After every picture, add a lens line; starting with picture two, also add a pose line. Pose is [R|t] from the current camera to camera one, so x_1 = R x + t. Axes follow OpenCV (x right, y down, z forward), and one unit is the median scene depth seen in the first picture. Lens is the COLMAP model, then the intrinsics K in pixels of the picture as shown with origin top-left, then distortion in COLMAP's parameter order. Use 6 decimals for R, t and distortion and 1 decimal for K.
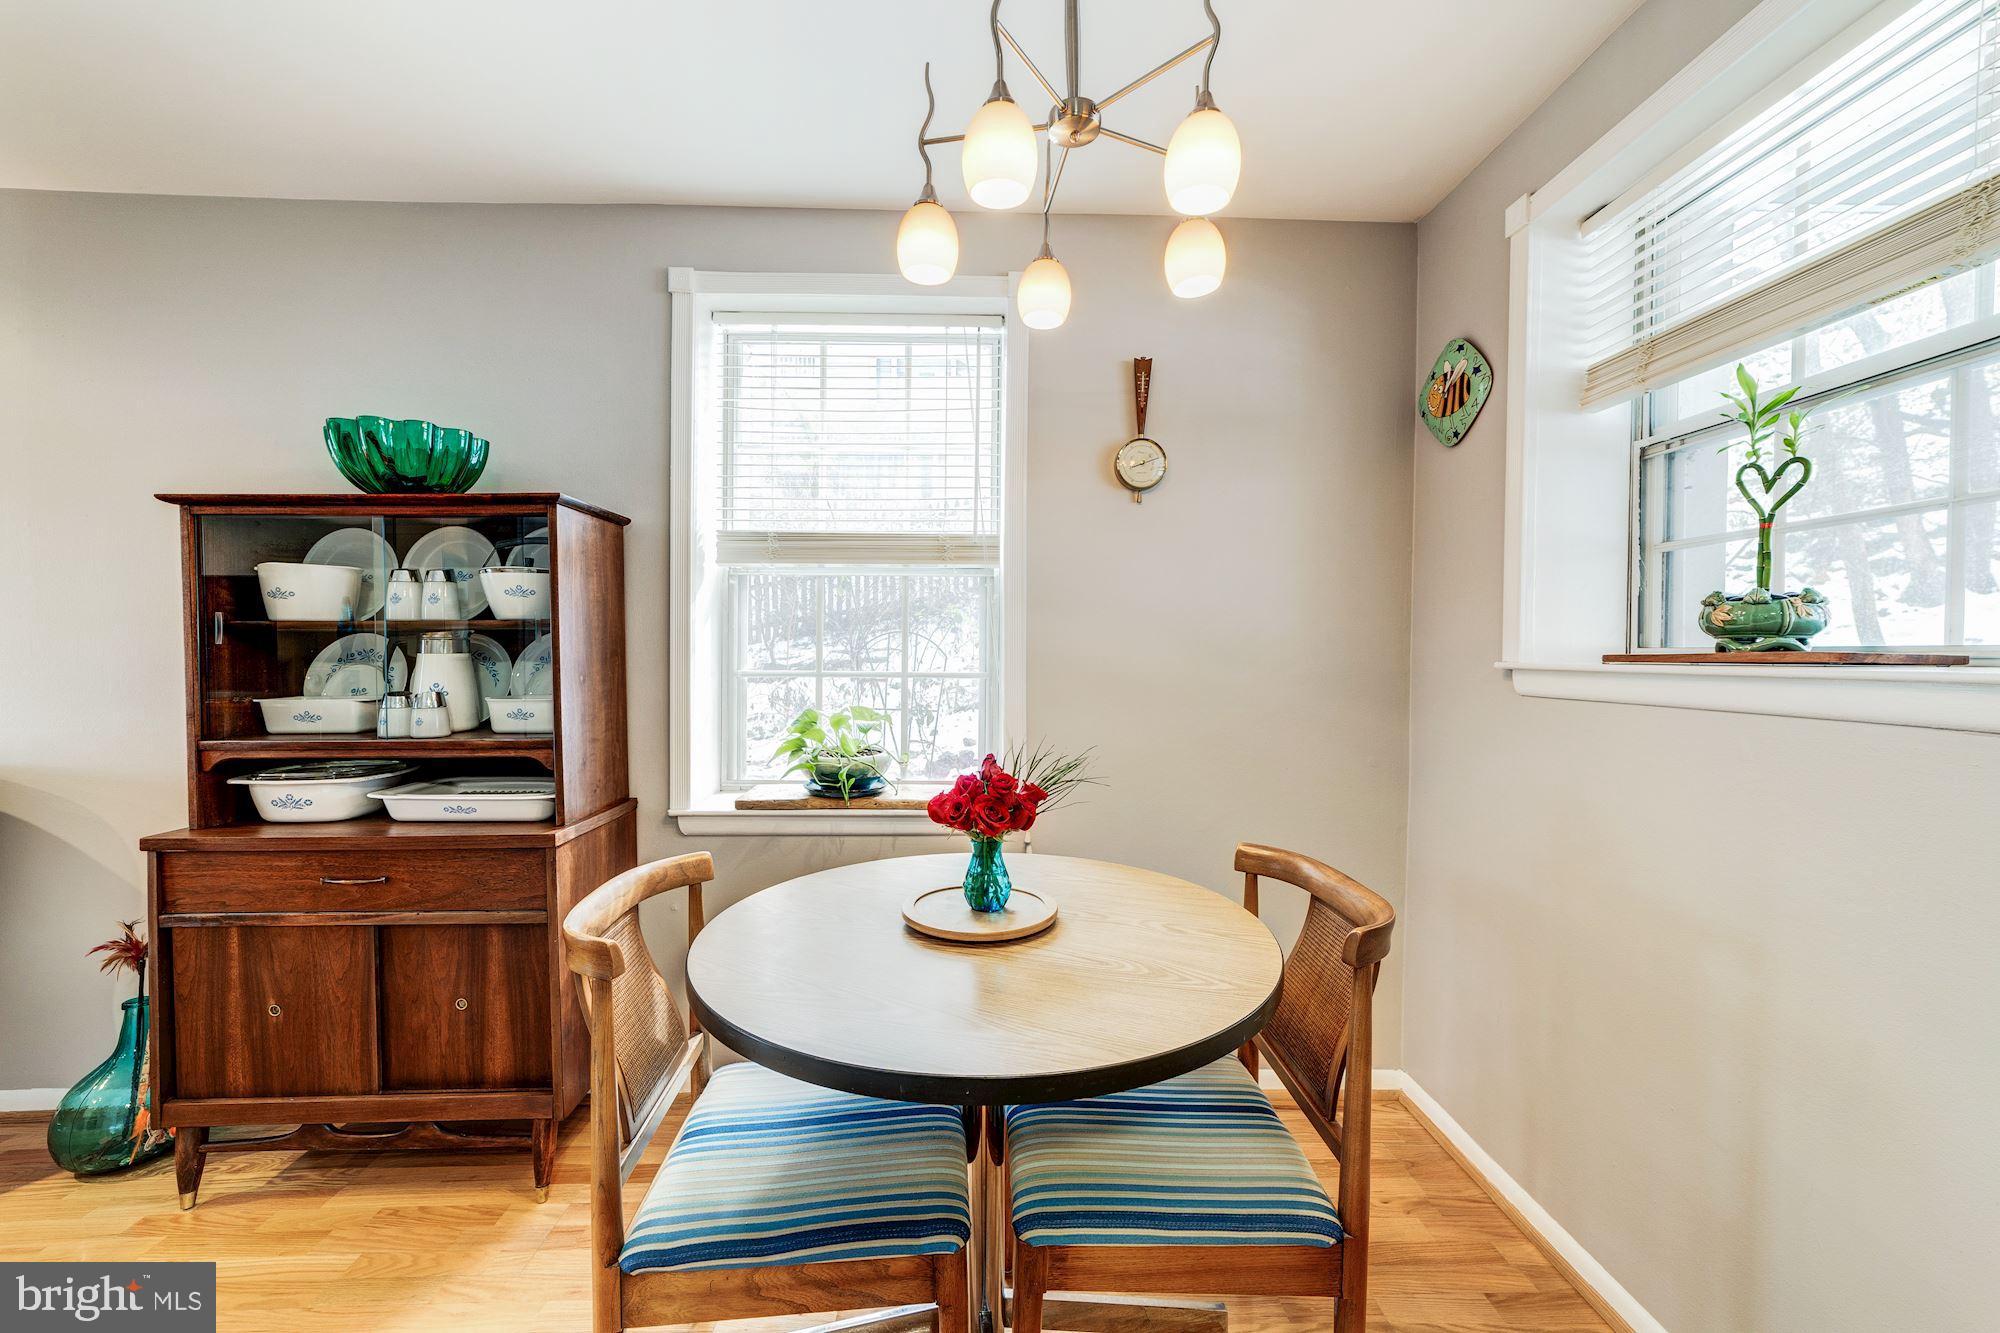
lens RADIAL K [[820.3, 0, 1000.0], [0, 820.3, 666.5], [0, 0, 1]] dist [0.000394, 0.010145]
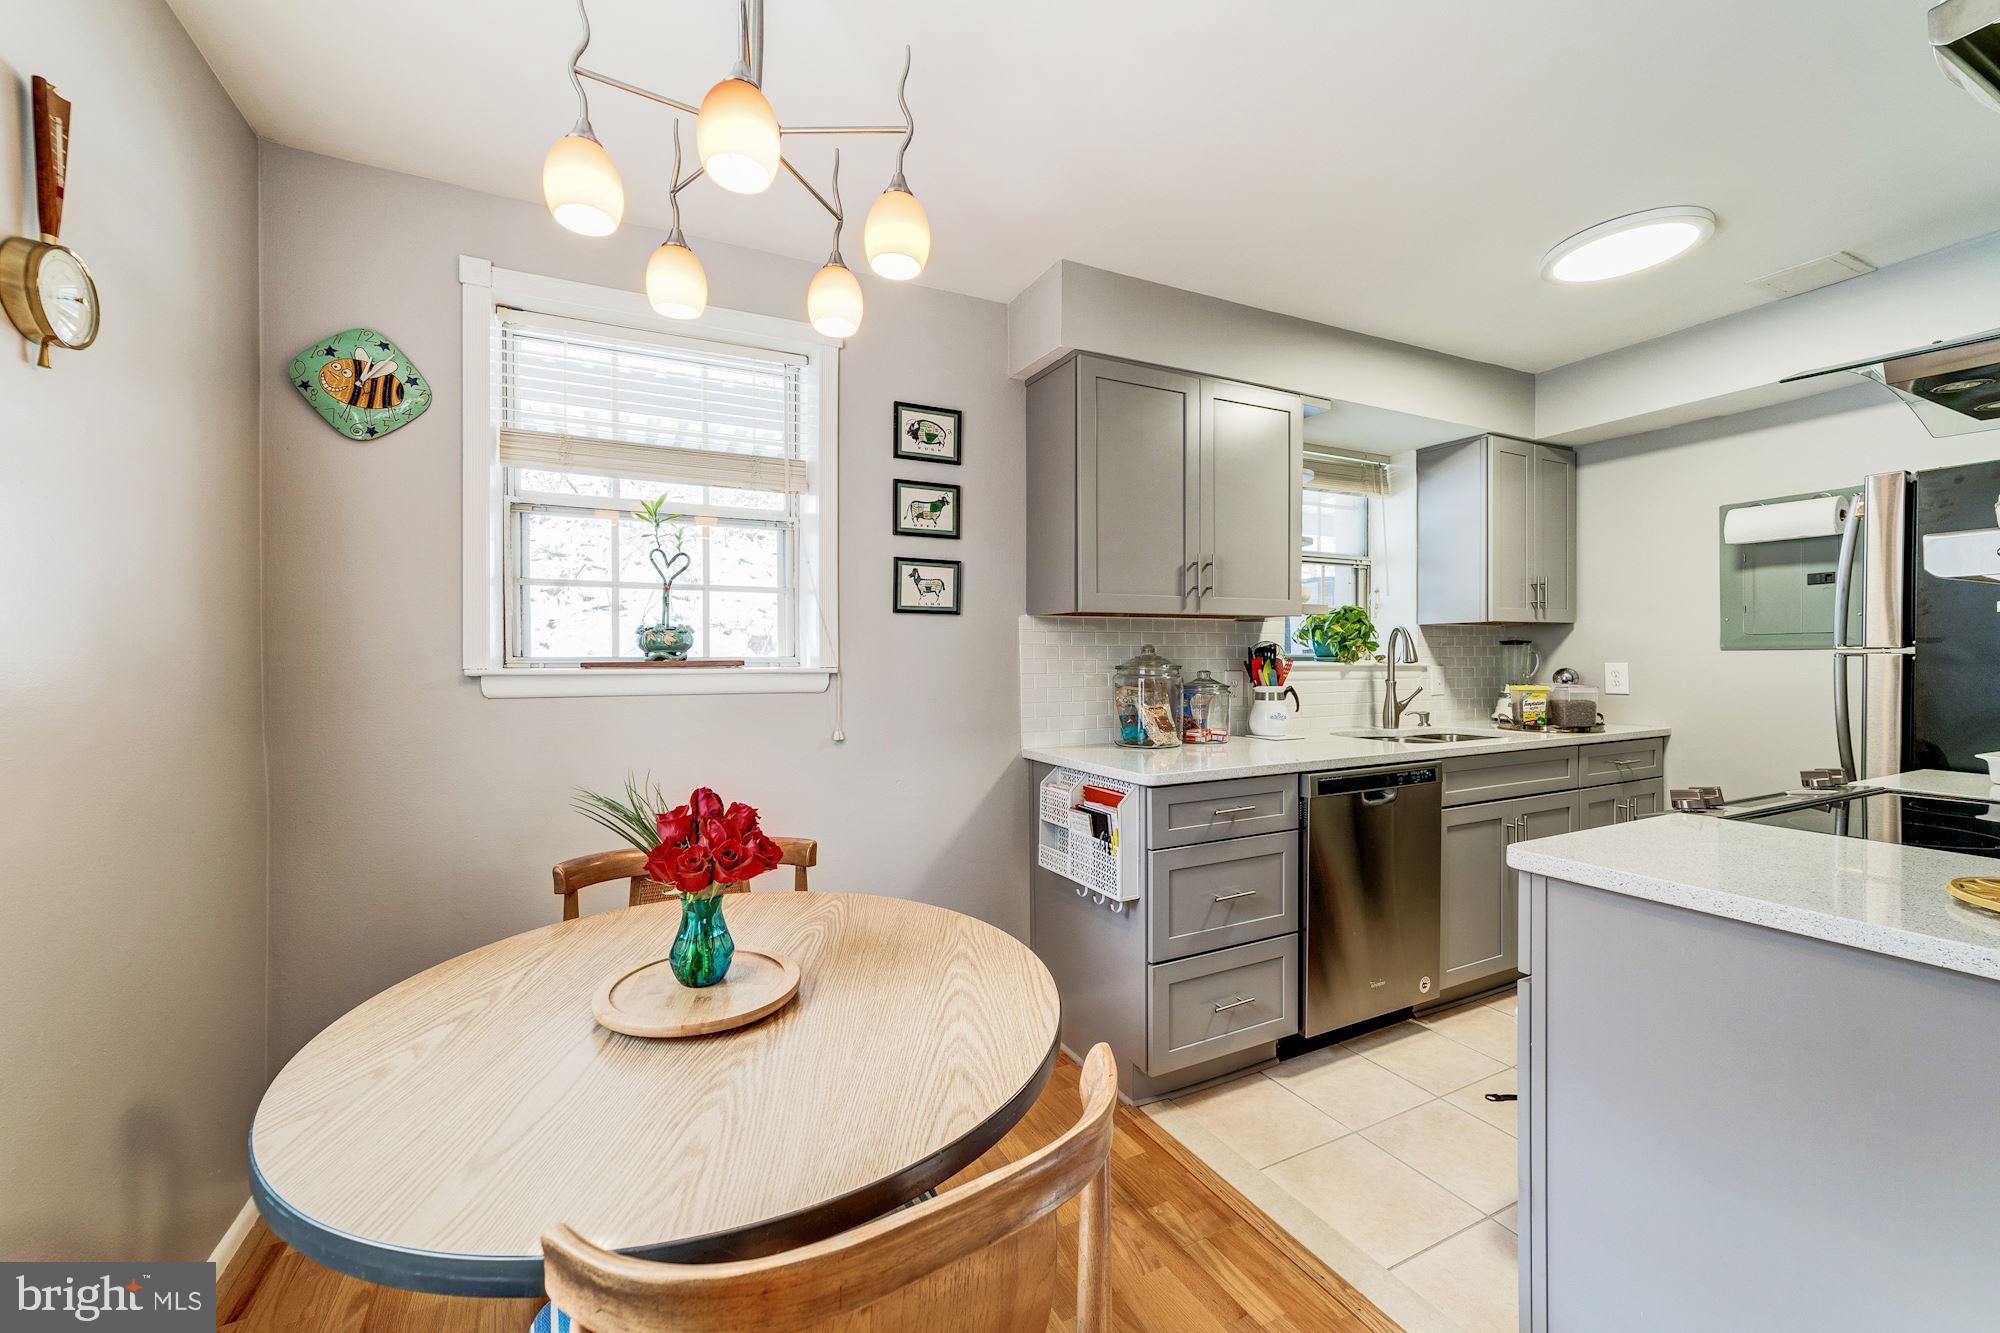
lens RADIAL K [[760.8, 0, 1017.1], [0, 760.8, 669.9], [0, 0, 1]] dist [-0.011247, 0.008173]
pose [[-0.438580, -0.011548, 0.898618, -0.567300], [0.017907, 0.999607, 0.021585, -0.012436], [-0.898514, 0.025558, -0.438201, 0.725492]]
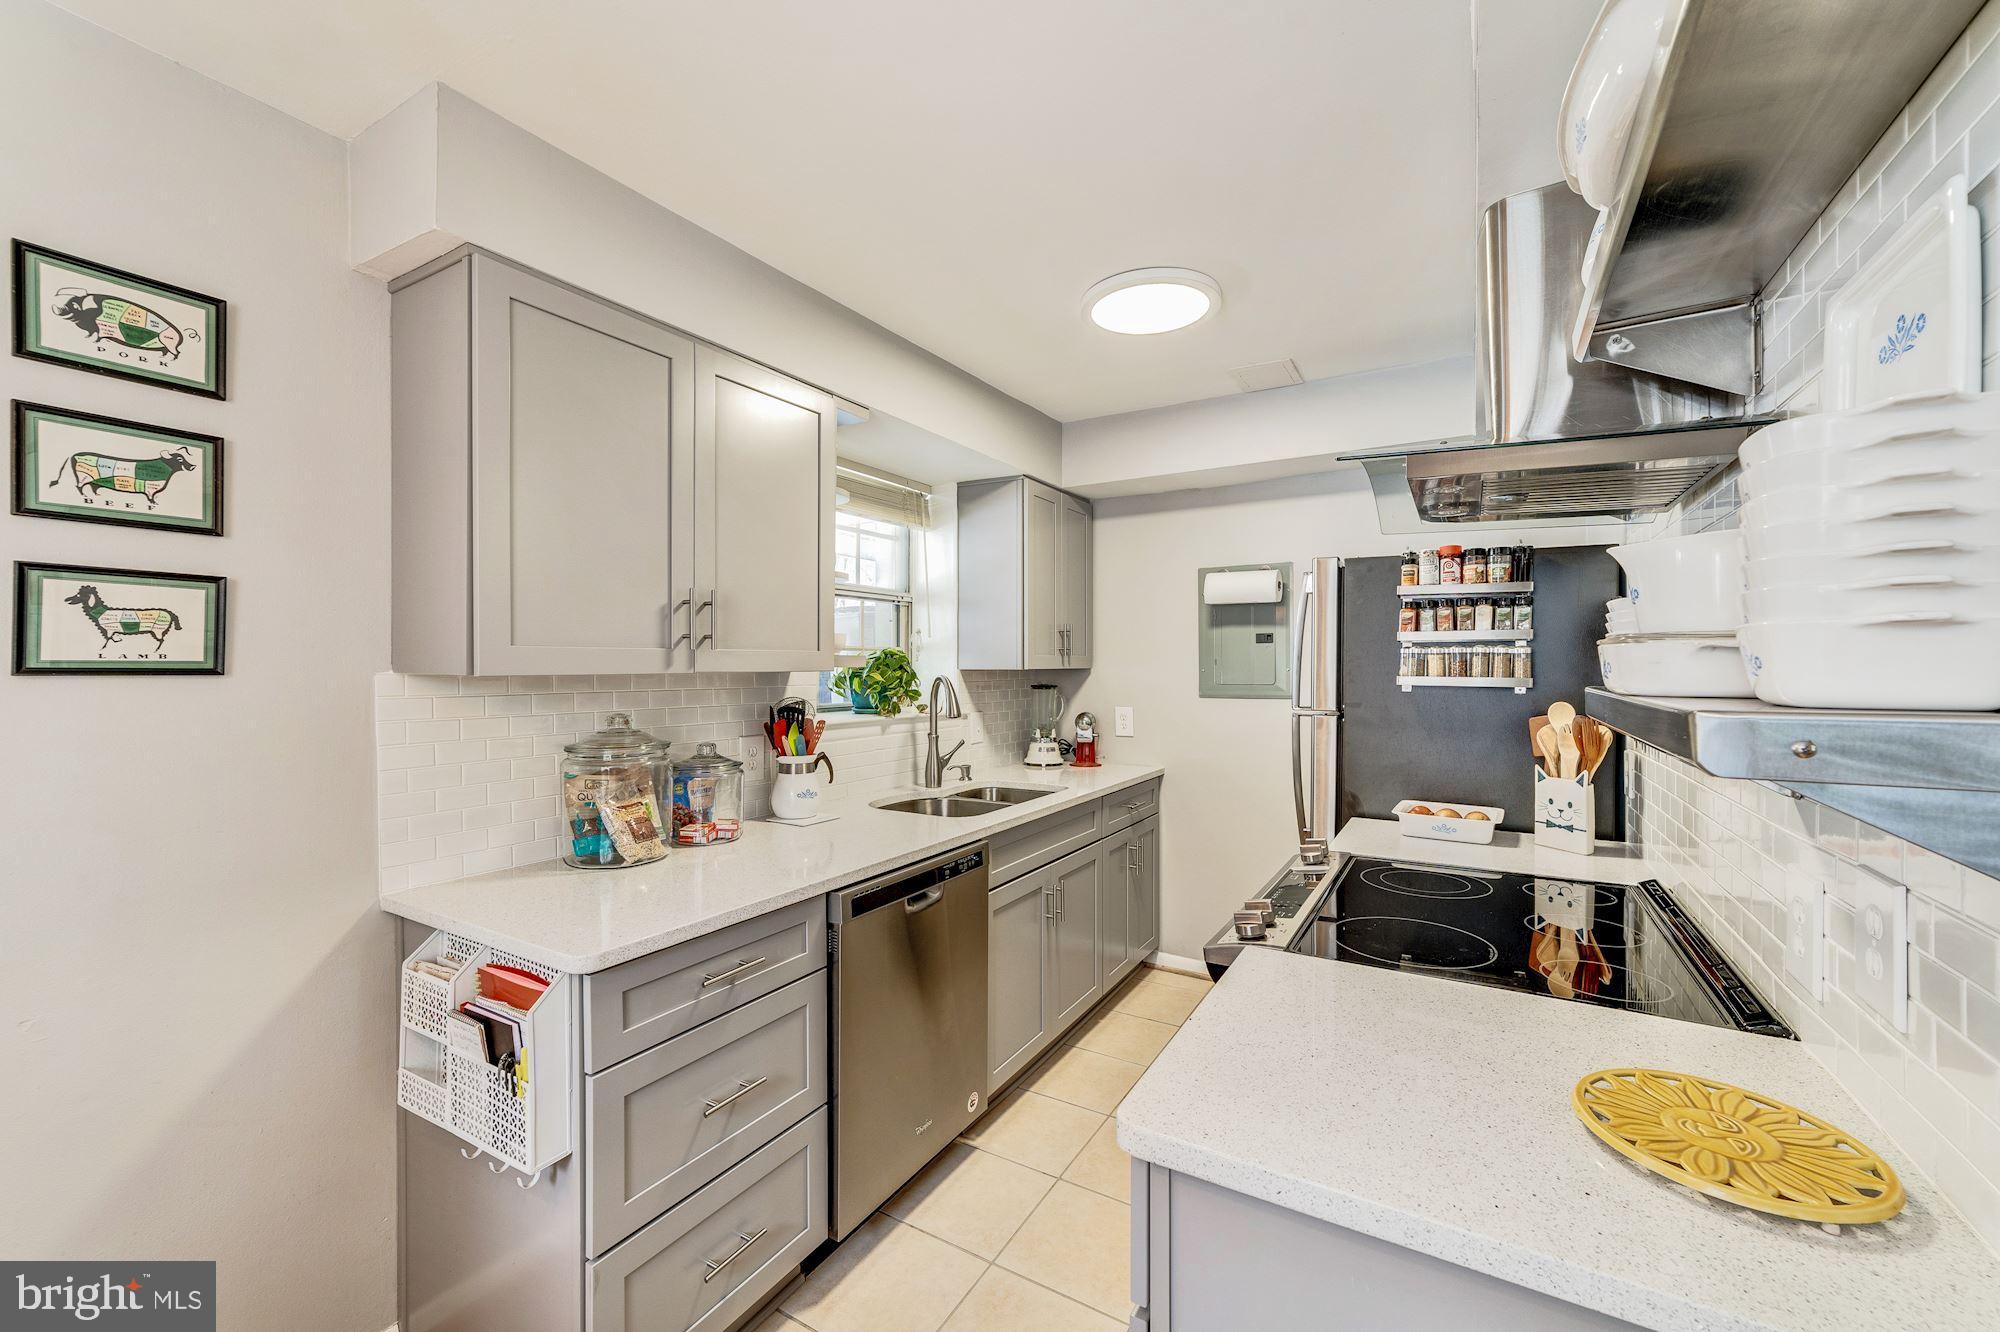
lens RADIAL K [[773.4, 0, 1002.2], [0, 773.4, 665.3], [0, 0, 1]] dist [-0.013798, 0.008040]
pose [[-0.846074, 0.003192, 0.533055, -0.360561], [0.008197, 0.999942, 0.007023, -0.083496], [-0.533002, 0.010311, -0.846051, 0.477897]]
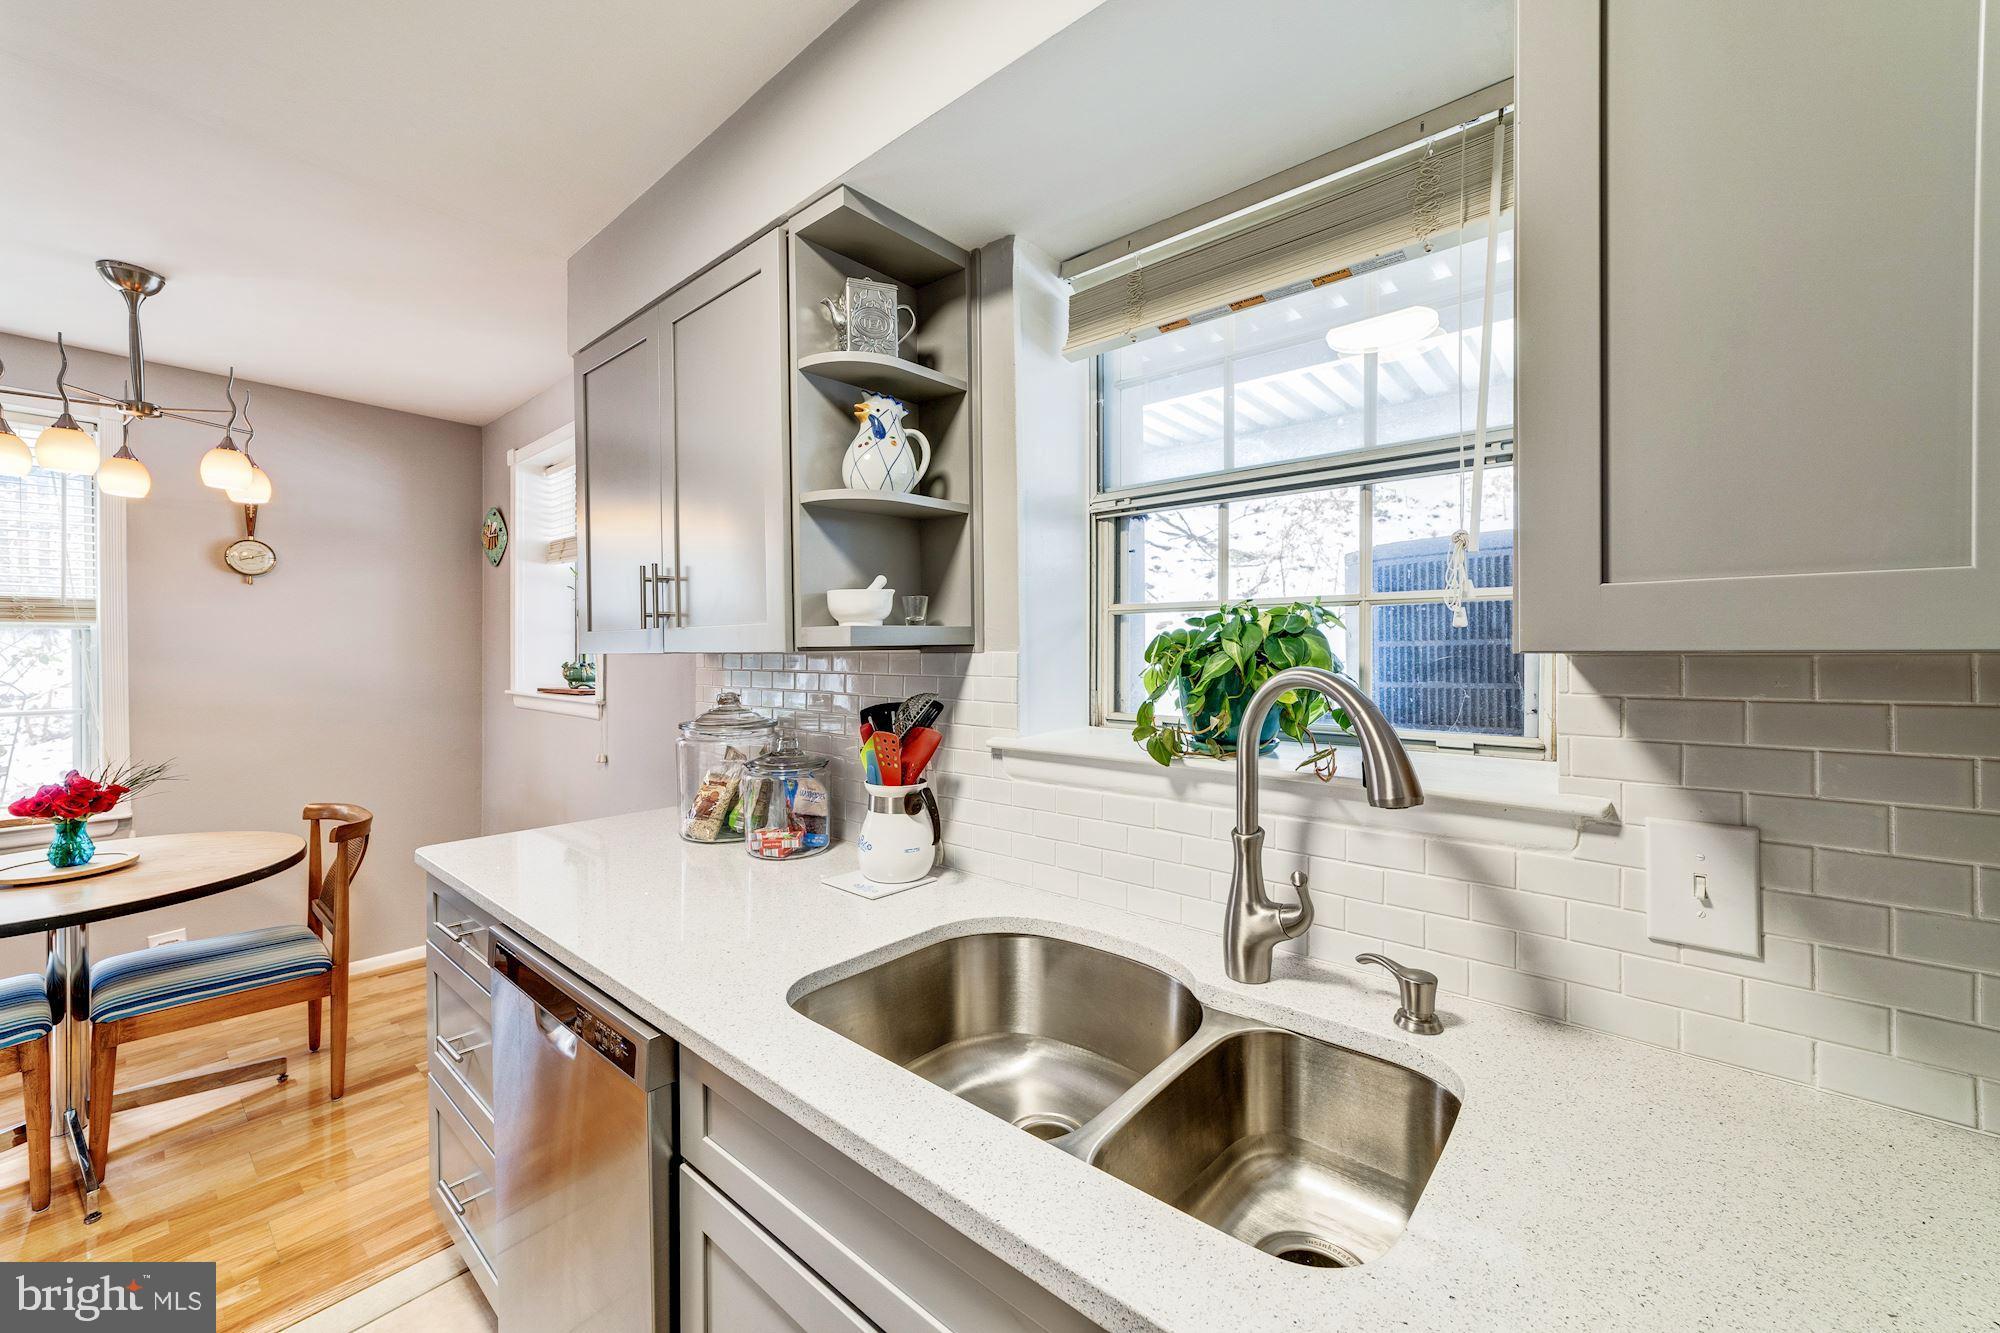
lens RADIAL K [[743.7, 0, 999.7], [0, 743.7, 658.2], [0, 0, 1]] dist [-0.012836, 0.006691]
pose [[0.655070, -0.012109, 0.755471, 0.059563], [0.015607, 0.999875, 0.002493, -0.064825], [-0.755407, 0.010157, 0.655177, -0.966737]]
